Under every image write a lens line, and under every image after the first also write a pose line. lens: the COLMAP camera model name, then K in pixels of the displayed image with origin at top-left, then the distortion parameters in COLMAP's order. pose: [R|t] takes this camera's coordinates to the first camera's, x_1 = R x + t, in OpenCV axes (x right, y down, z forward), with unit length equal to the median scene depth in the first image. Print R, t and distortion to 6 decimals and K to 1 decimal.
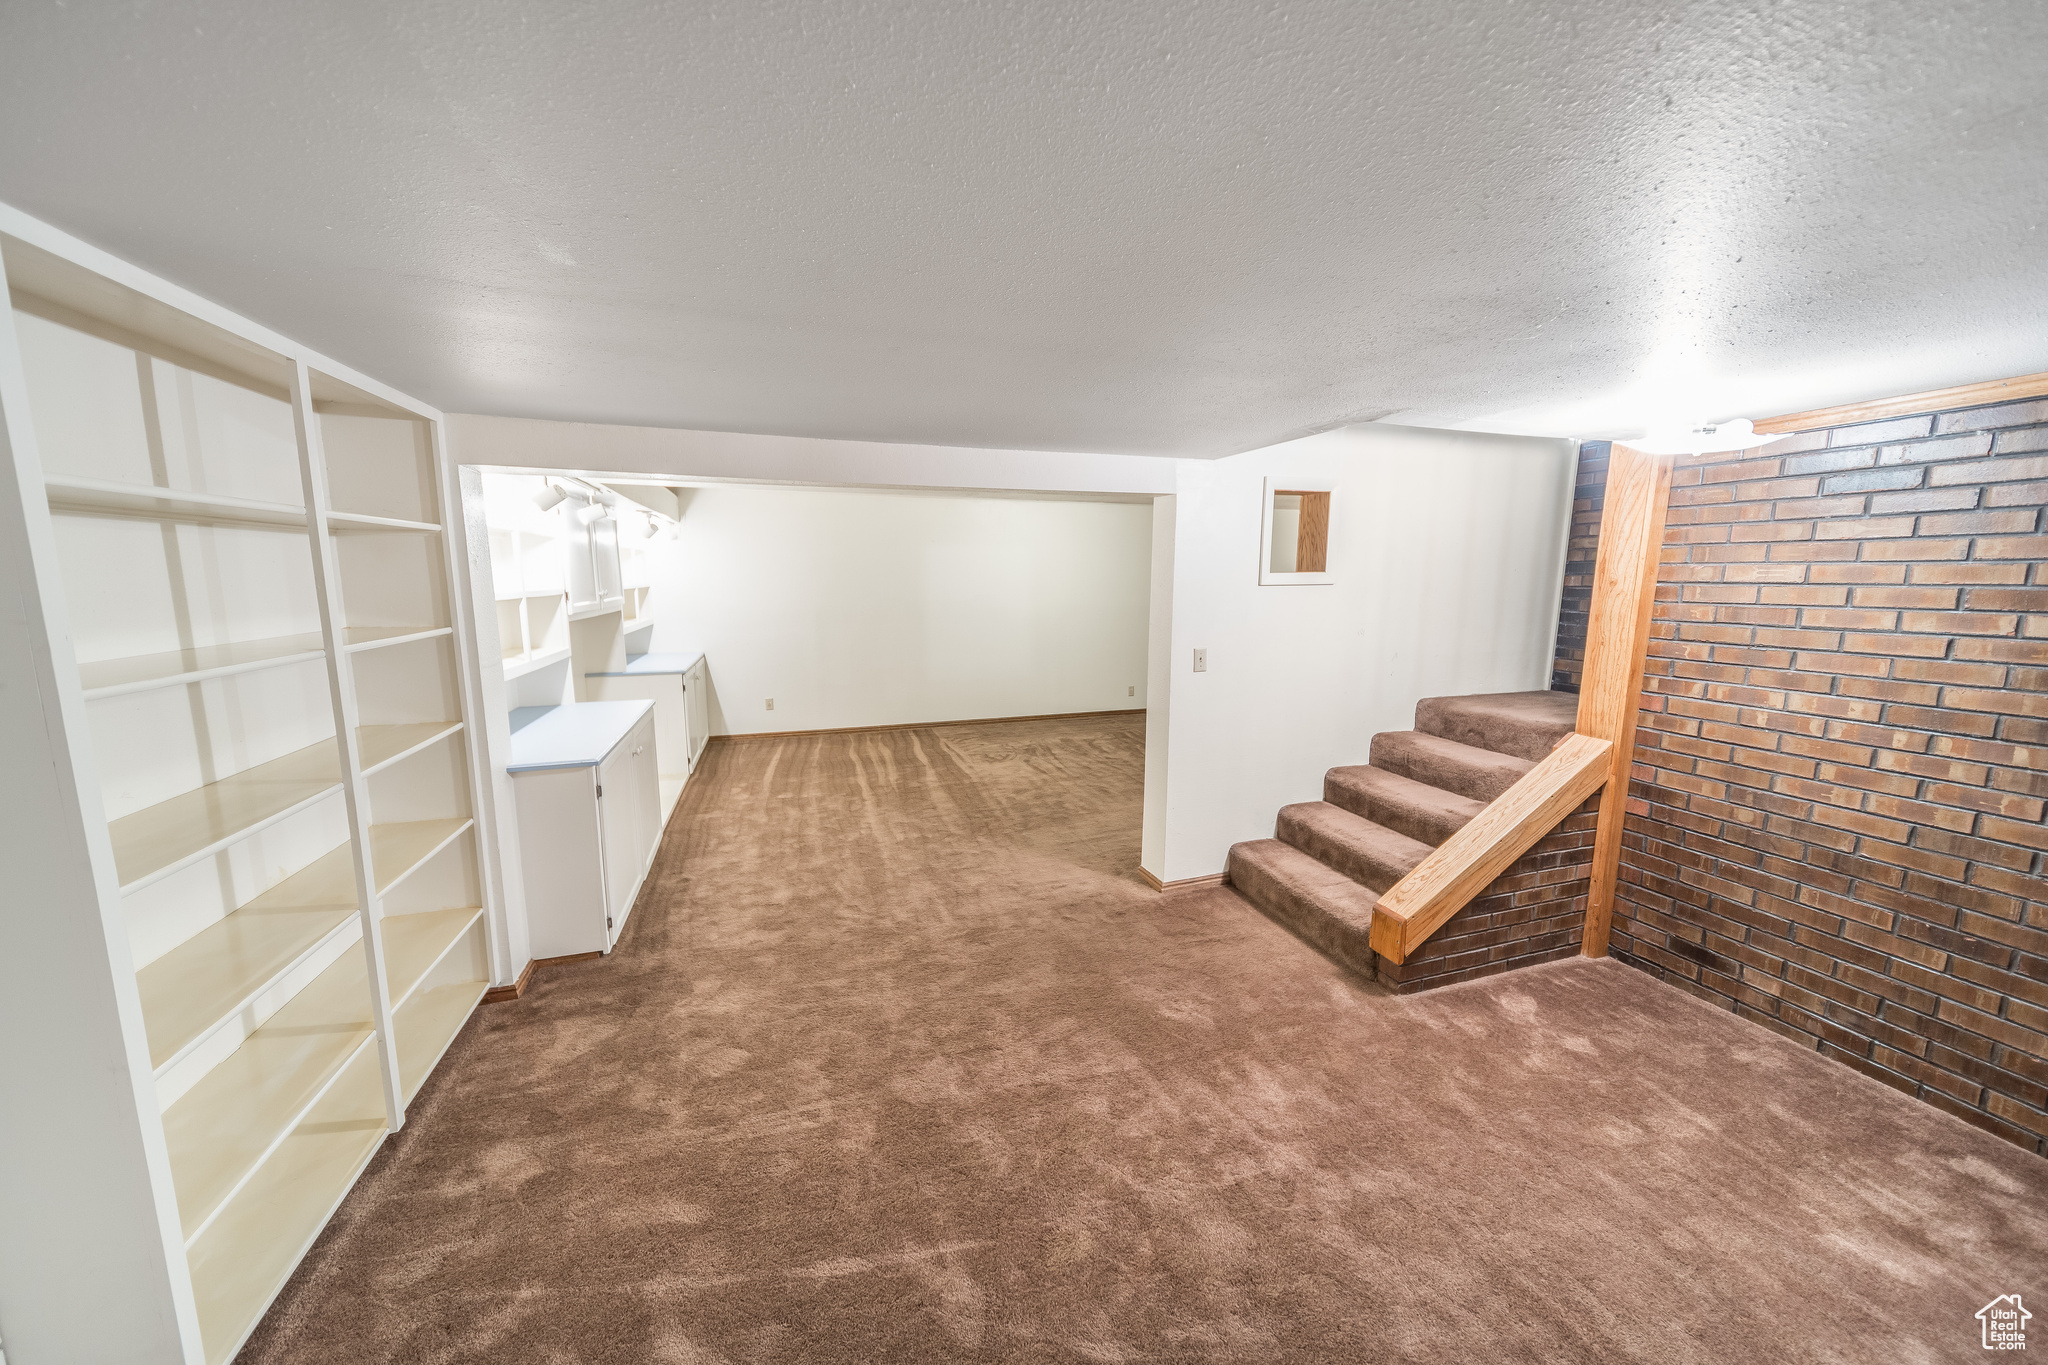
lens RADIAL K [[715.1, 0, 1023.9], [0, 715.1, 684.9], [0, 0, 1]] dist [0.006787, -0.000665]
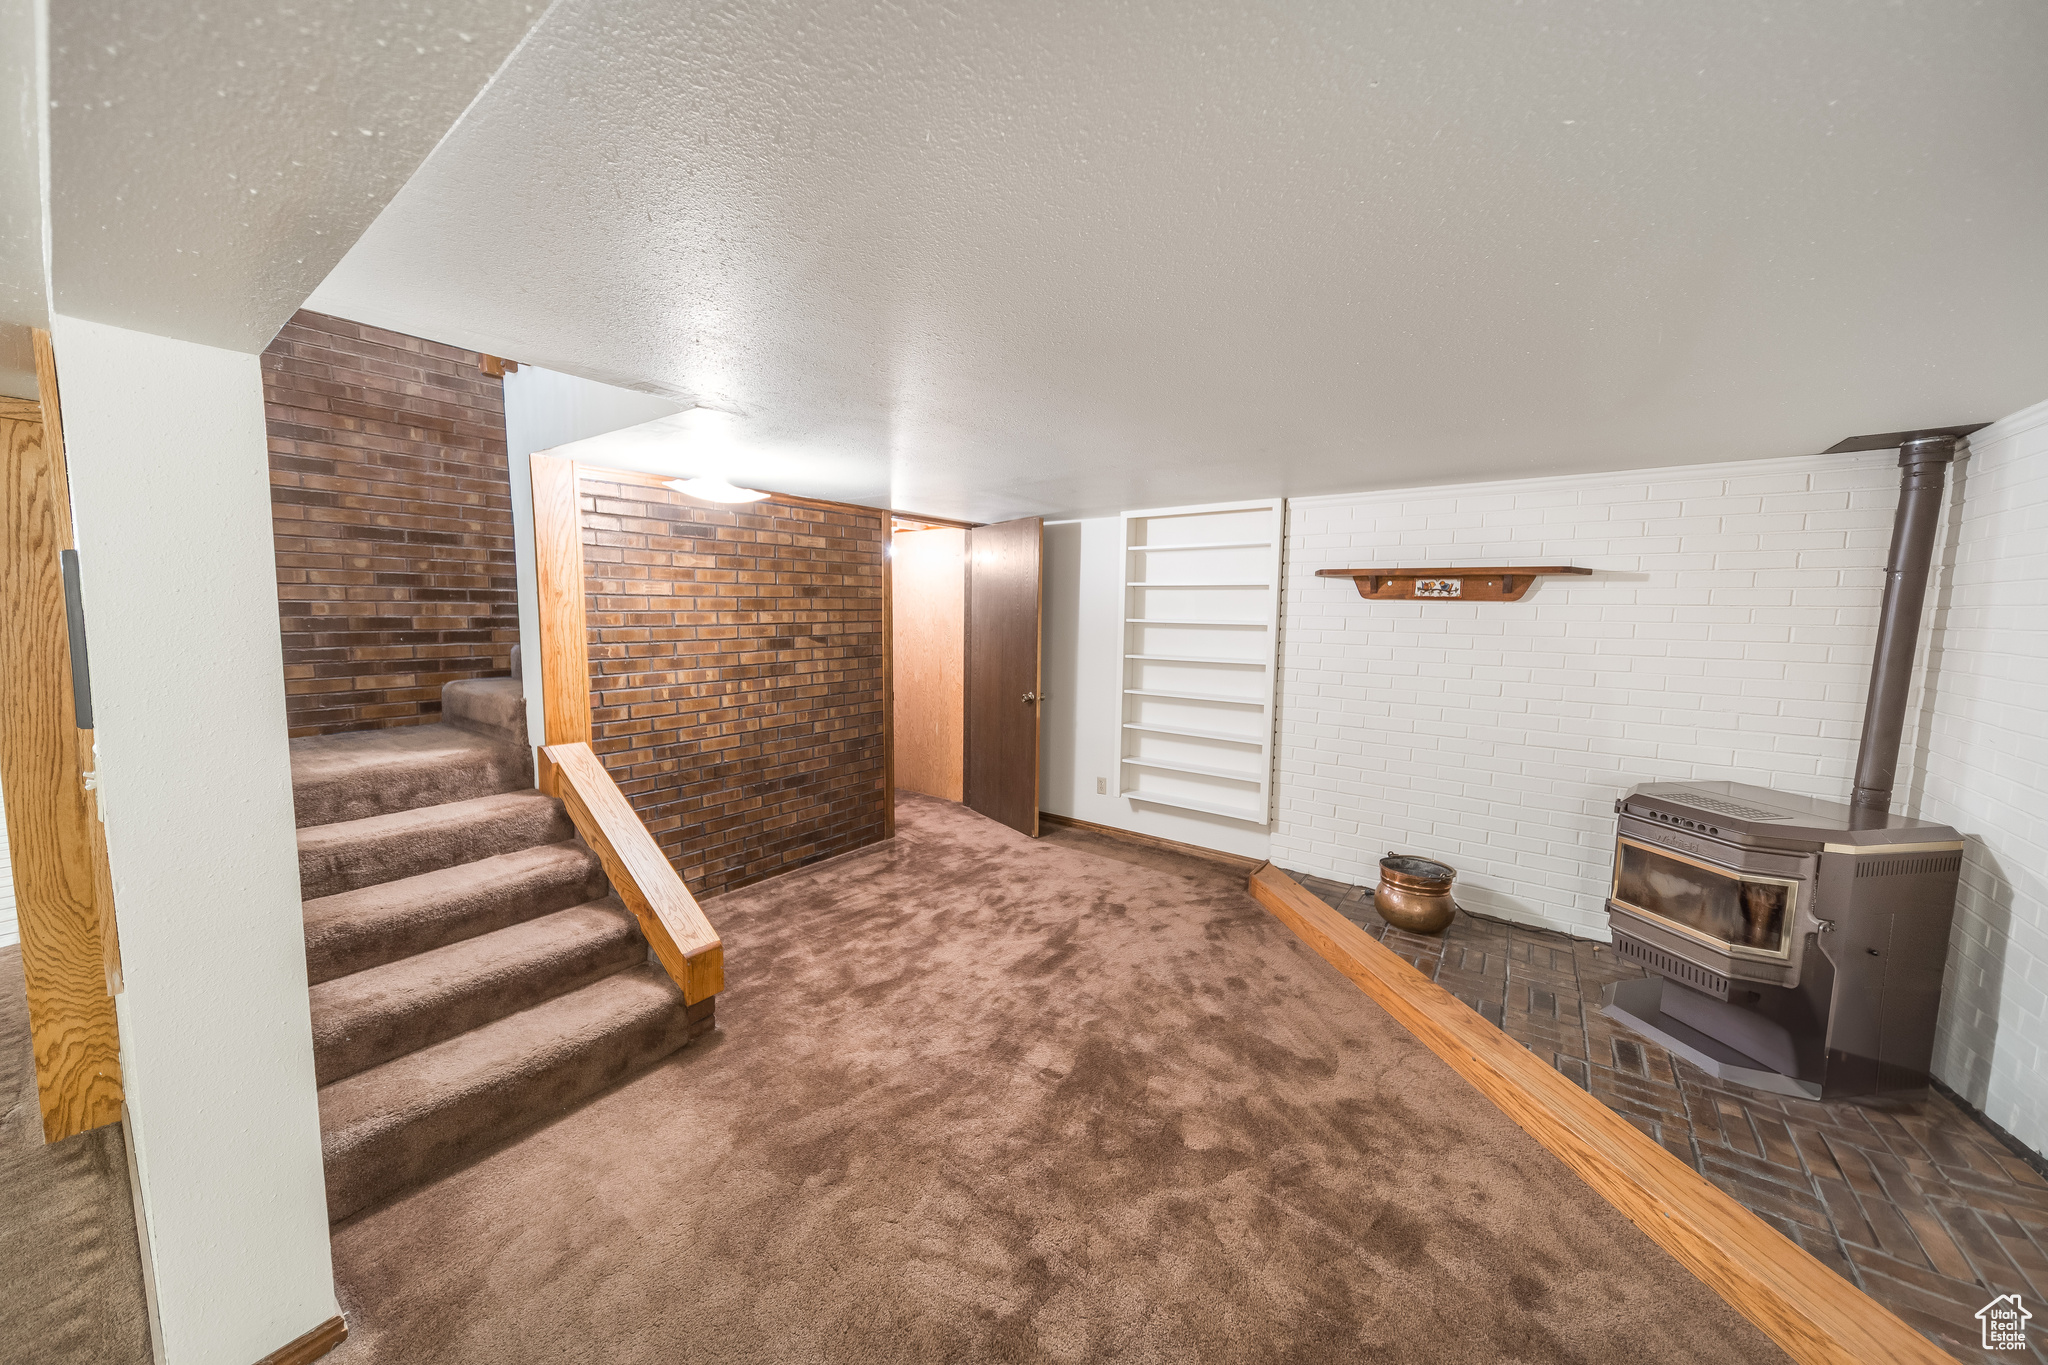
lens RADIAL K [[715.1, 0, 1021.5], [0, 715.1, 676.6], [0, 0, 1]] dist [0.006787, -0.000665]
pose [[-0.580541, -0.091480, 0.809076, -0.487828], [0.109327, 0.975913, 0.188790, -0.173151], [-0.806858, 0.198054, -0.556556, 1.243206]]
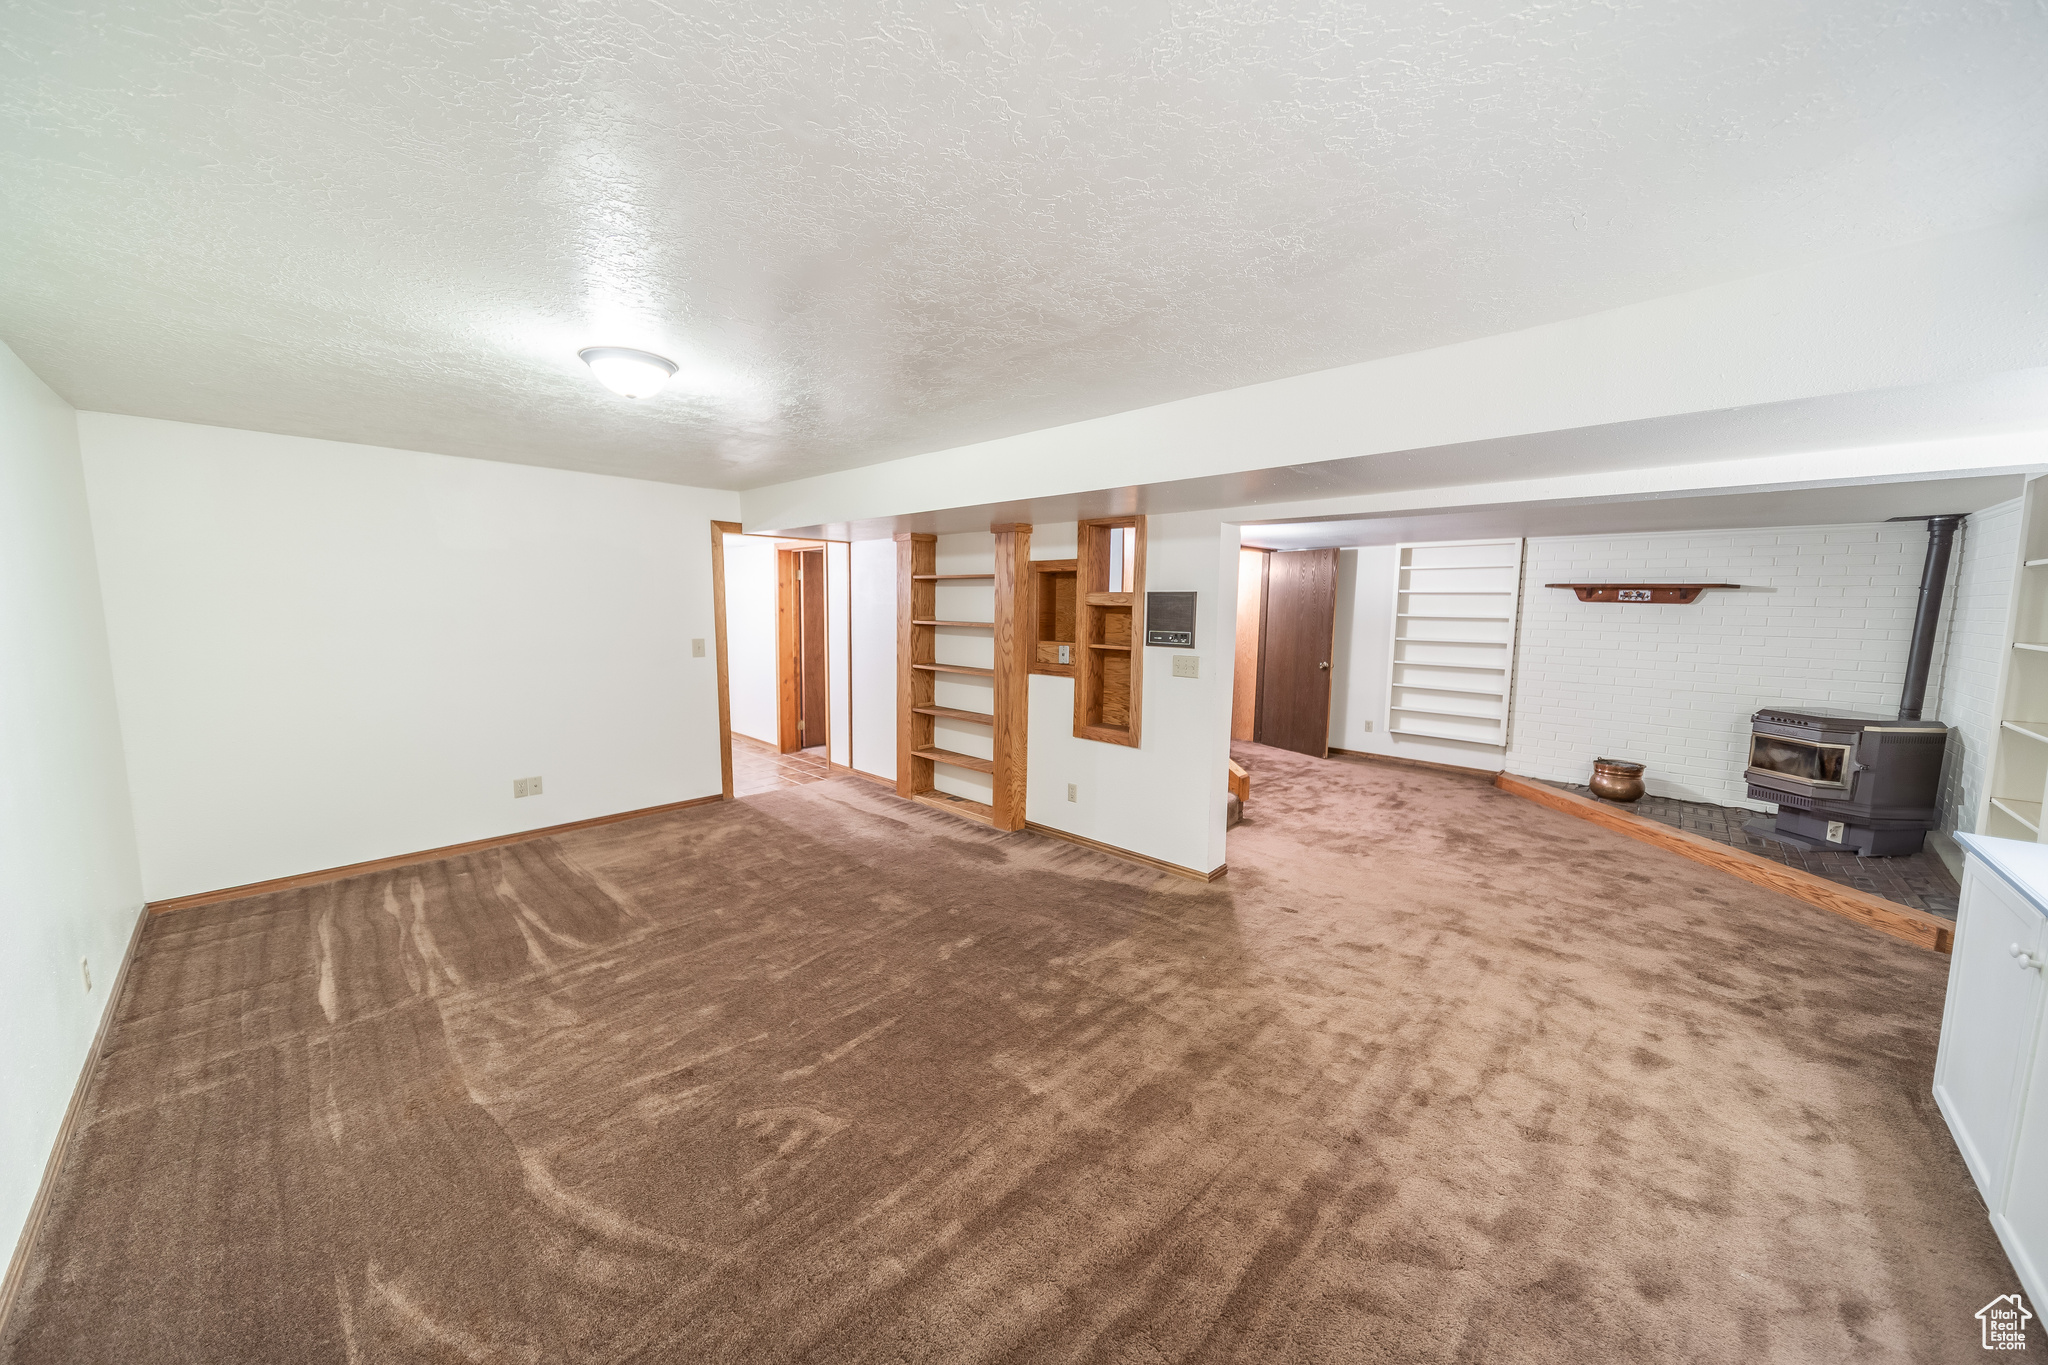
lens RADIAL K [[715.1, 0, 1016.1], [0, 715.1, 673.1], [0, 0, 1]] dist [0.006787, -0.000665]
pose [[-0.475069, -0.100497, 0.874191, -0.915920], [0.119600, 0.976863, 0.177296, -0.396383], [-0.871783, 0.188781, -0.452058, 2.617906]]
